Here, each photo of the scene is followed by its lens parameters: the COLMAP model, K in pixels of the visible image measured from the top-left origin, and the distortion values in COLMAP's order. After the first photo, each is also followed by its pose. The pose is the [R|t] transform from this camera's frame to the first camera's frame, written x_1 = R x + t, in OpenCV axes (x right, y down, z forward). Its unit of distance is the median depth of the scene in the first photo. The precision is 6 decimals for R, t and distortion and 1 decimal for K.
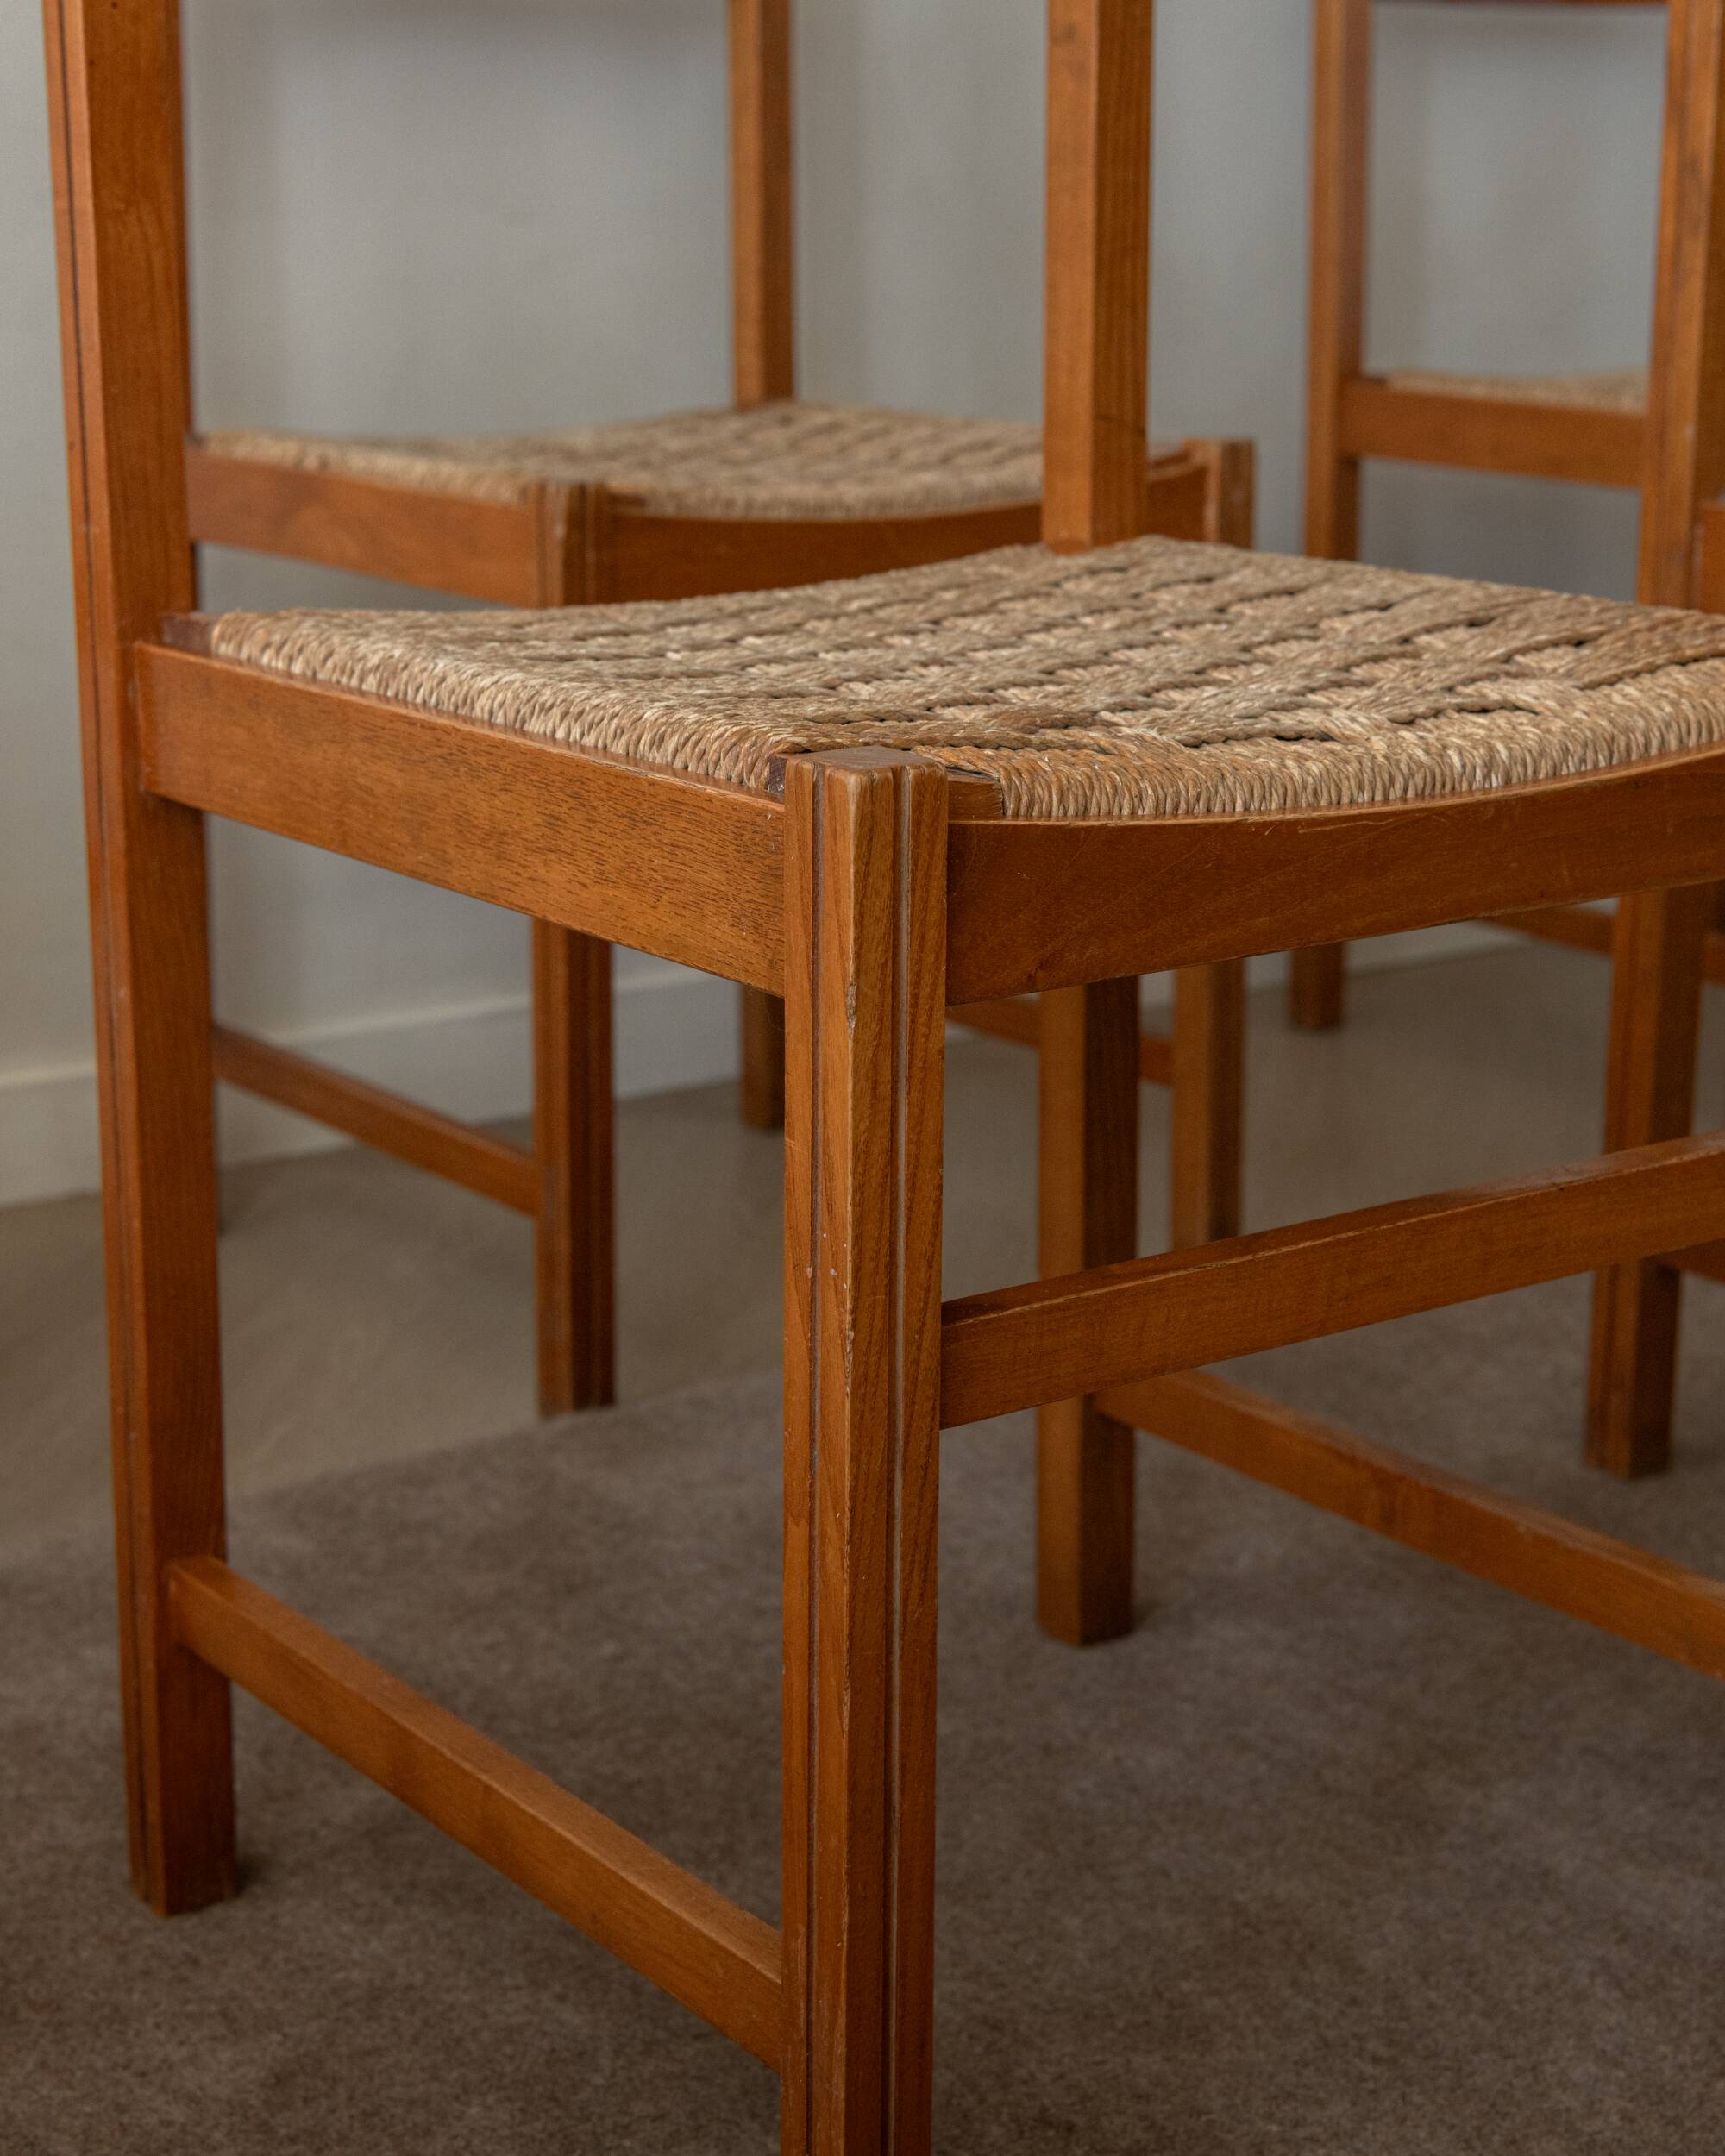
lens RADIAL K [[3750.3, 0, 862.5], [0, 3750.3, 1078.0], [0, 0, 1]] dist [0.040234, -0.108775]
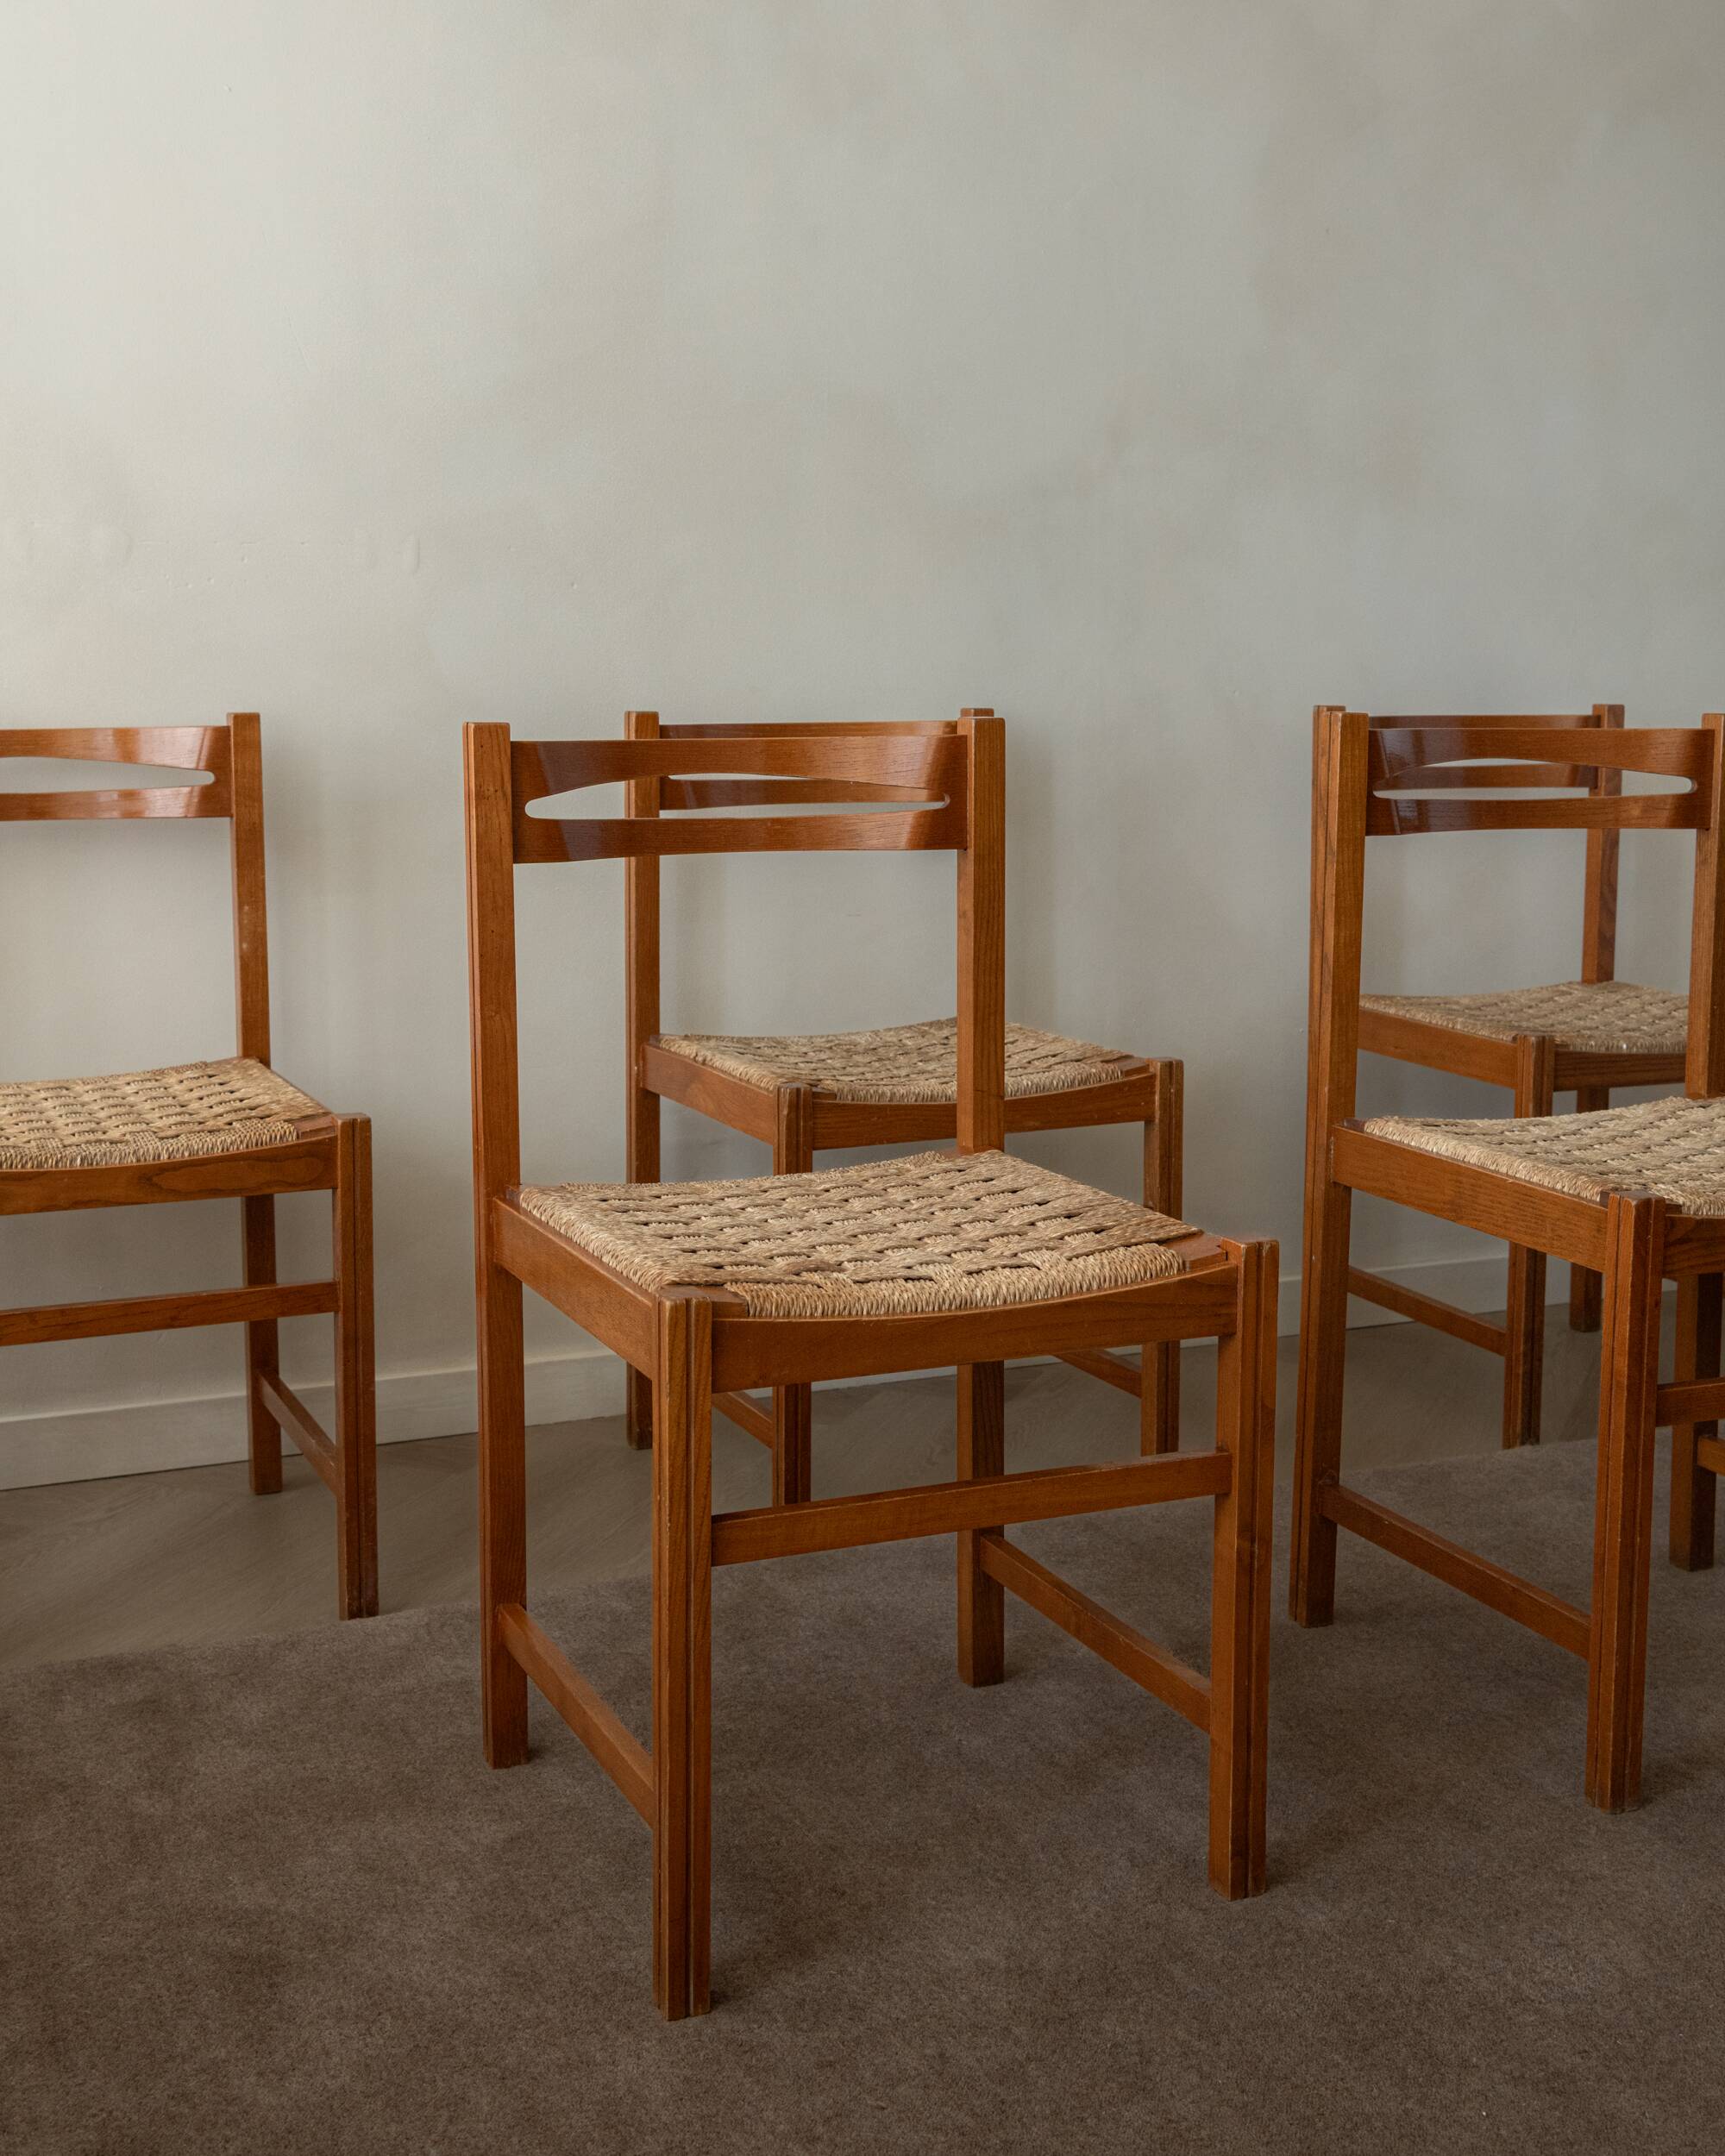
lens RADIAL K [[2662.2, 0, 862.5], [0, 2662.2, 1078.0], [0, 0, 1]] dist [-0.002241, 0.019831]
pose [[0.975061, 0.032810, -0.219496, 0.386709], [-0.051845, 0.995322, -0.081528, -0.068658], [0.215794, 0.090874, 0.972201, -0.548534]]
